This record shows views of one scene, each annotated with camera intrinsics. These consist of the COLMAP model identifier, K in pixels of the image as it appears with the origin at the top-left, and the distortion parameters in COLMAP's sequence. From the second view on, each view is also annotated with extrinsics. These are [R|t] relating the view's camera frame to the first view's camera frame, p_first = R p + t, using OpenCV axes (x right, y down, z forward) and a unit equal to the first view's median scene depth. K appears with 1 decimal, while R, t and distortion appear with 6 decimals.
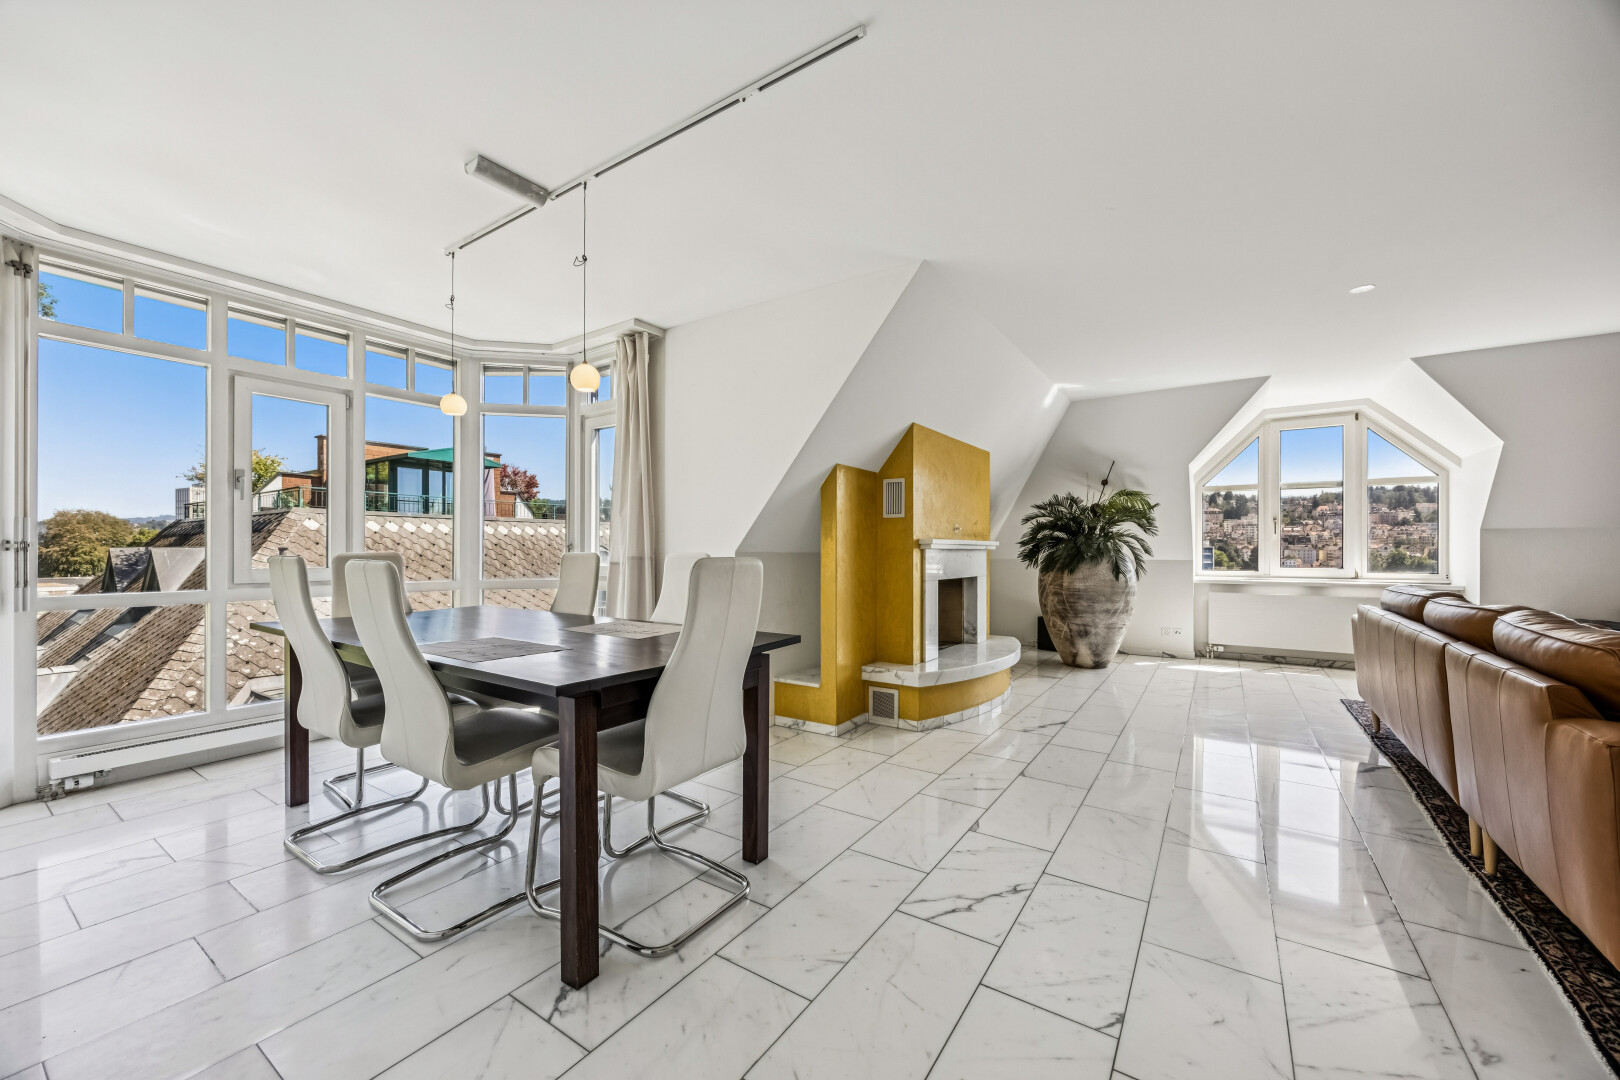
lens RADIAL K [[622.7, 0, 806.3], [0, 622.7, 553.4], [0, 0, 1]] dist [0.000629, 0.000104]
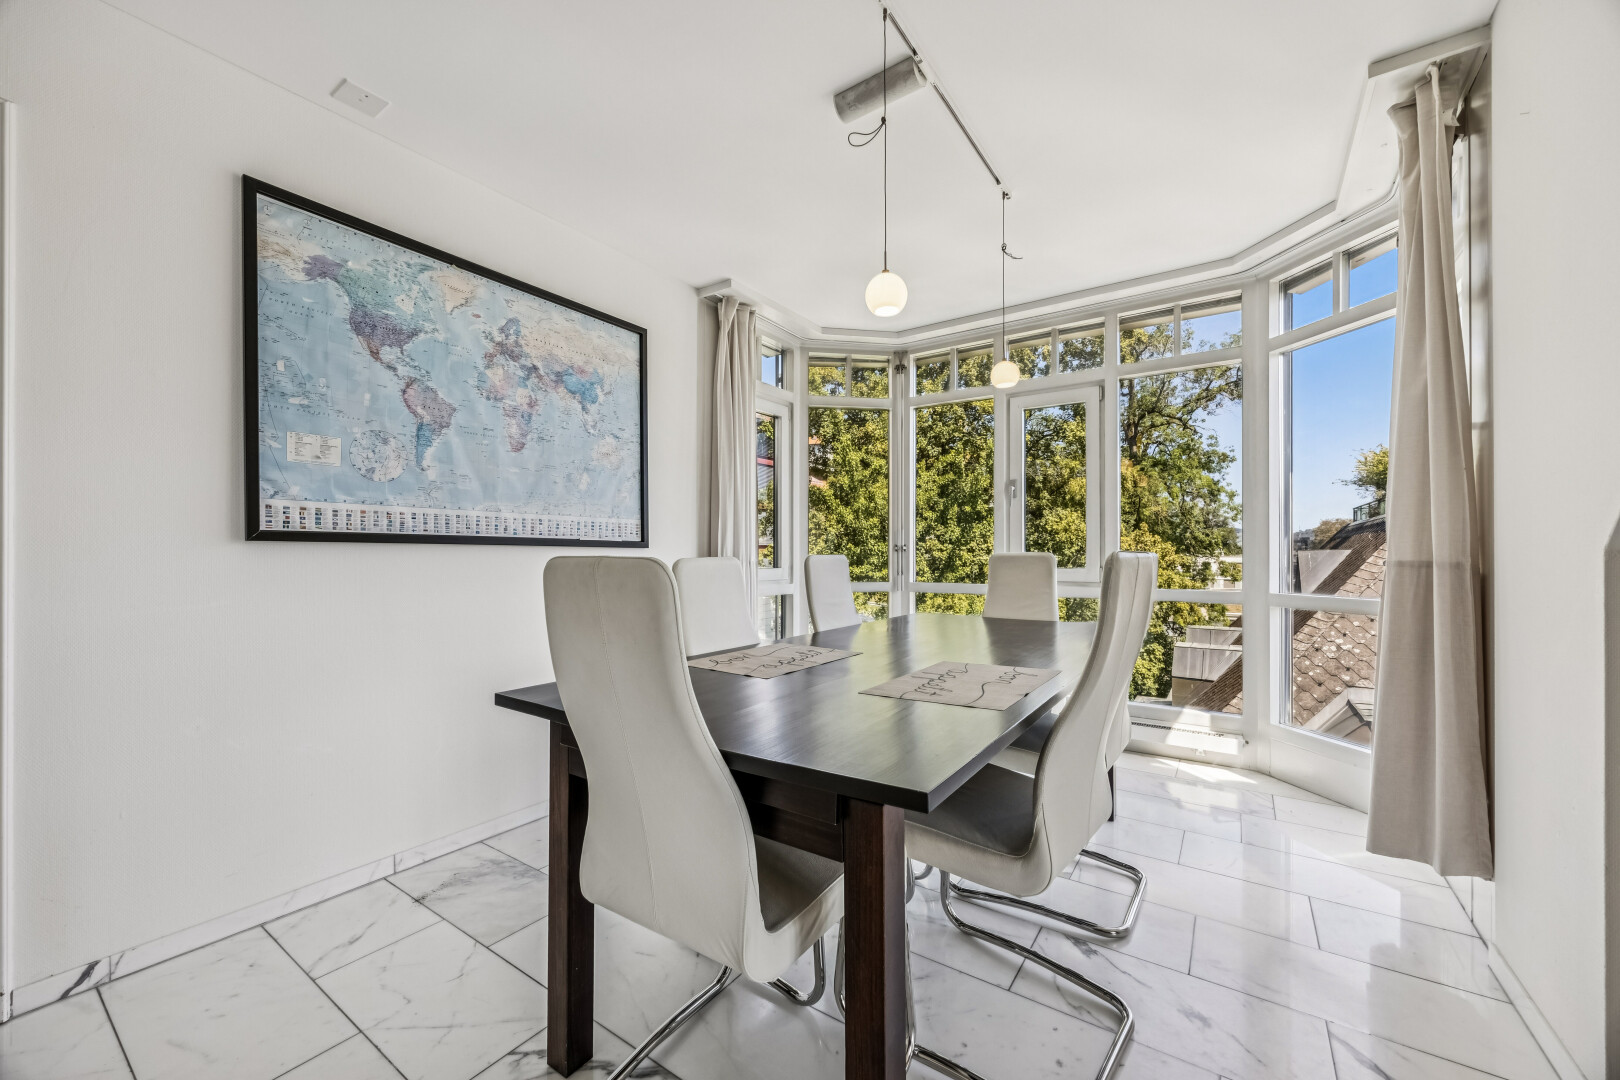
lens RADIAL K [[622.7, 0, 813.2], [0, 622.7, 543.4], [0, 0, 1]] dist [0.000629, 0.000104]
pose [[0.004960, -0.017469, -0.999835, 0.178843], [-0.002325, 0.999845, -0.017481, 0.000746], [0.999985, 0.002411, 0.004918, 0.522091]]
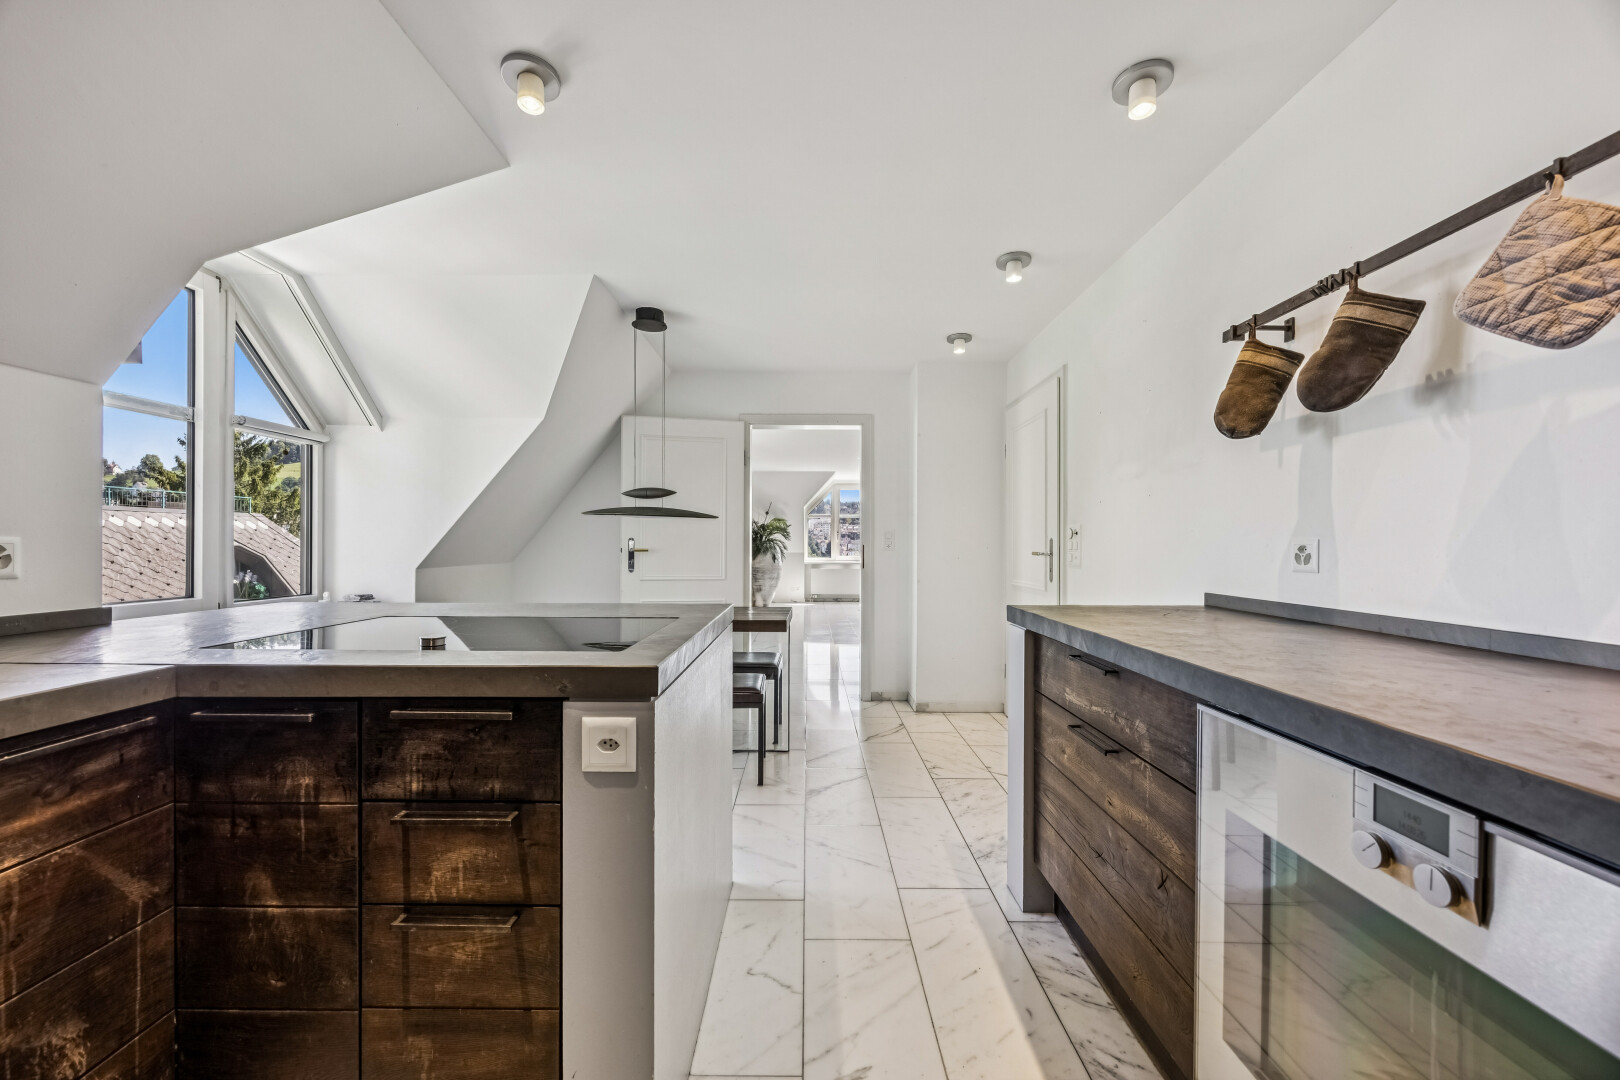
lens RADIAL K [[622.7, 0, 809.1], [0, 622.7, 544.1], [0, 0, 1]] dist [0.000629, 0.000104]
pose [[0.829743, 0.001852, 0.558143, -0.538216], [-0.000303, 0.999996, -0.002867, -0.011701], [-0.558146, 0.002210, 0.829740, -0.744356]]
